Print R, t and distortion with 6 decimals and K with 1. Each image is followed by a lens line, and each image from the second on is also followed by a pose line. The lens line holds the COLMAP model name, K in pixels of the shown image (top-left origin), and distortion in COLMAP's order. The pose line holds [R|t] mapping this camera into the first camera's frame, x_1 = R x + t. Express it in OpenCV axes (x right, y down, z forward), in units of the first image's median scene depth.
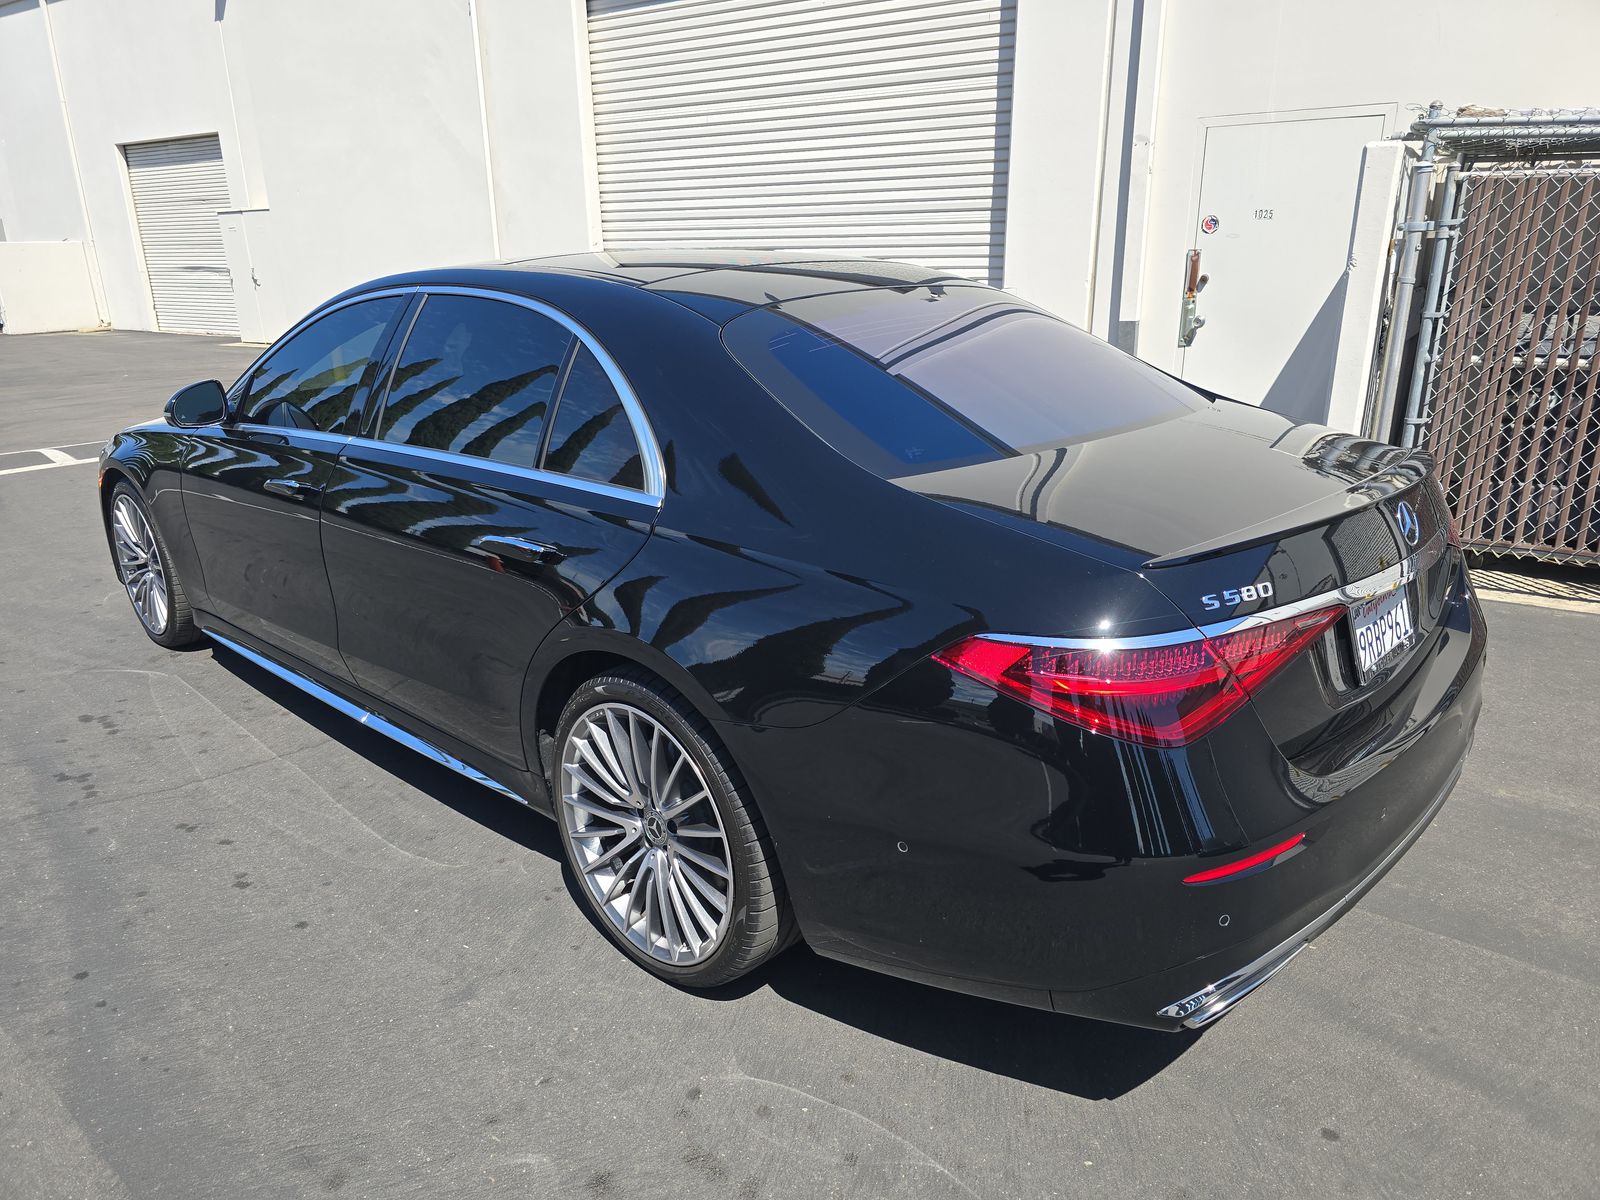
lens RADIAL K [[1077.8, 0, 795.3], [0, 1077.8, 605.3], [0, 0, 1]] dist [0.047739, -0.047427]
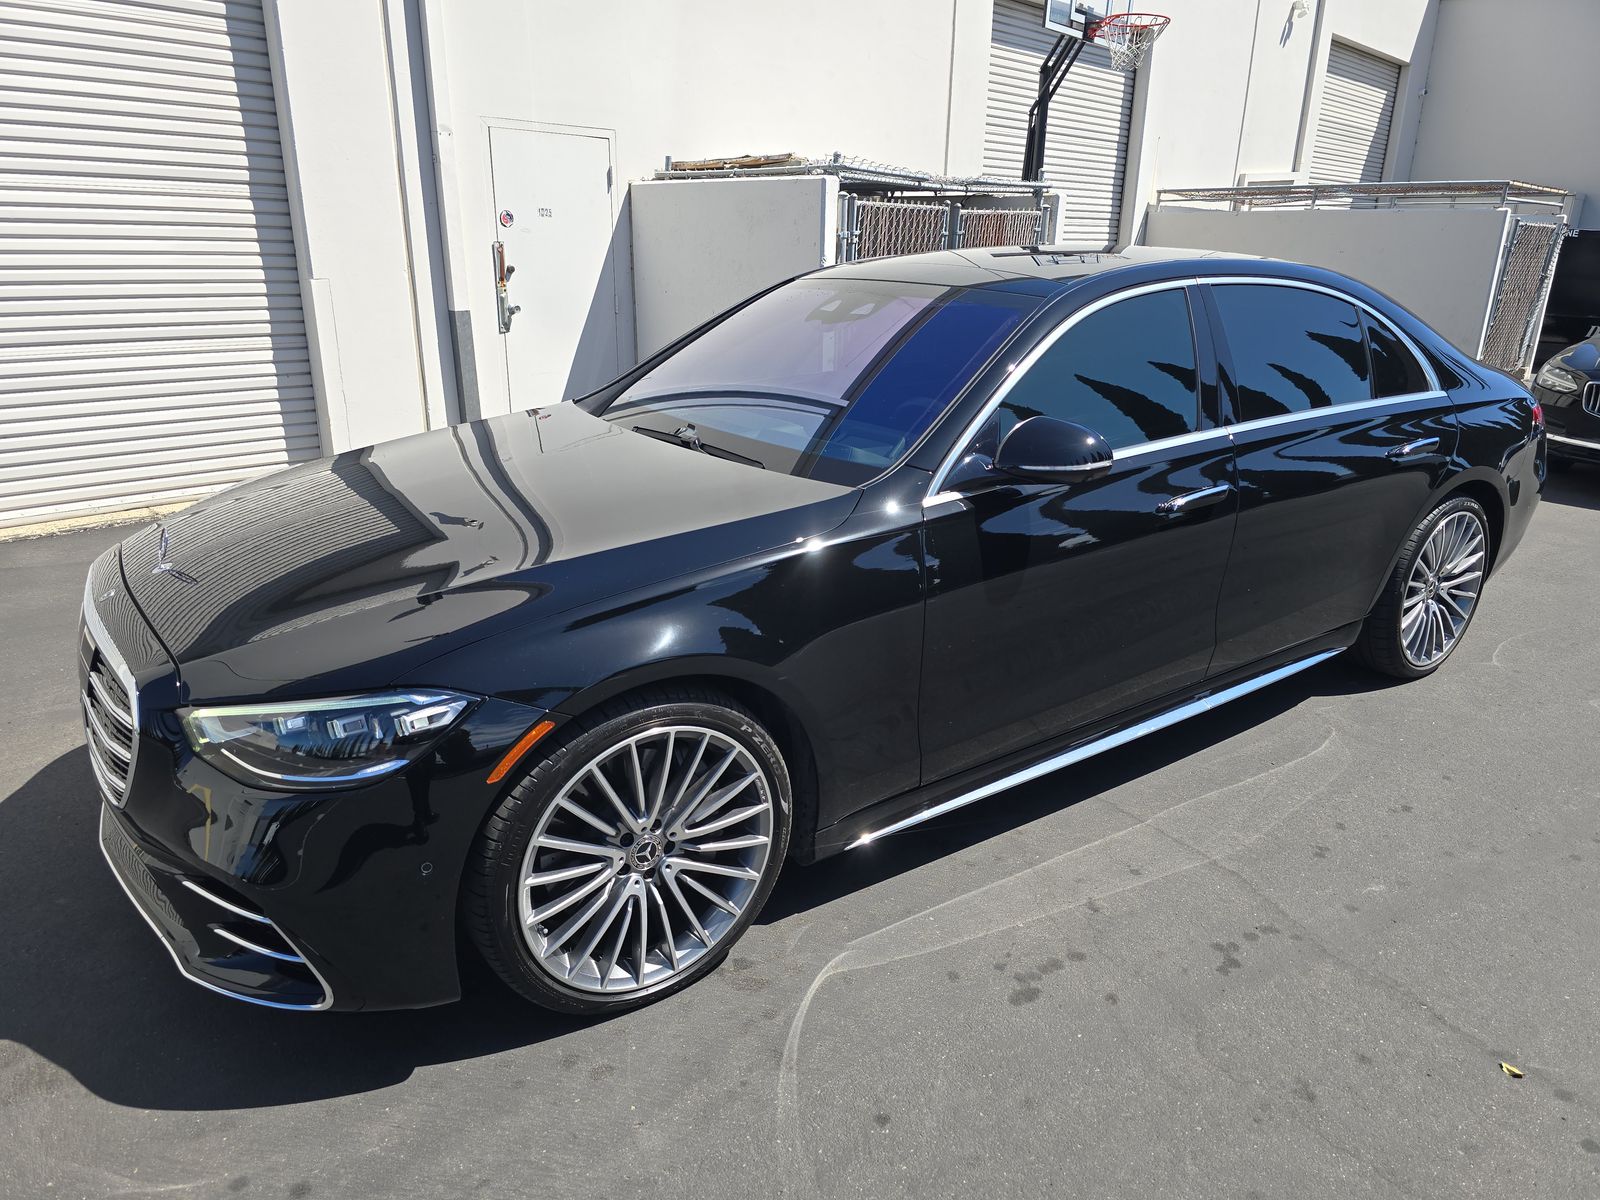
lens RADIAL K [[1077.8, 0, 795.3], [0, 1077.8, 605.3], [0, 0, 1]] dist [0.047739, -0.047427]
pose [[0.186436, -0.297717, 0.936273, -0.686791], [0.286449, 0.928048, 0.238062, -0.165564], [-0.939781, 0.223811, 0.258302, 0.529706]]
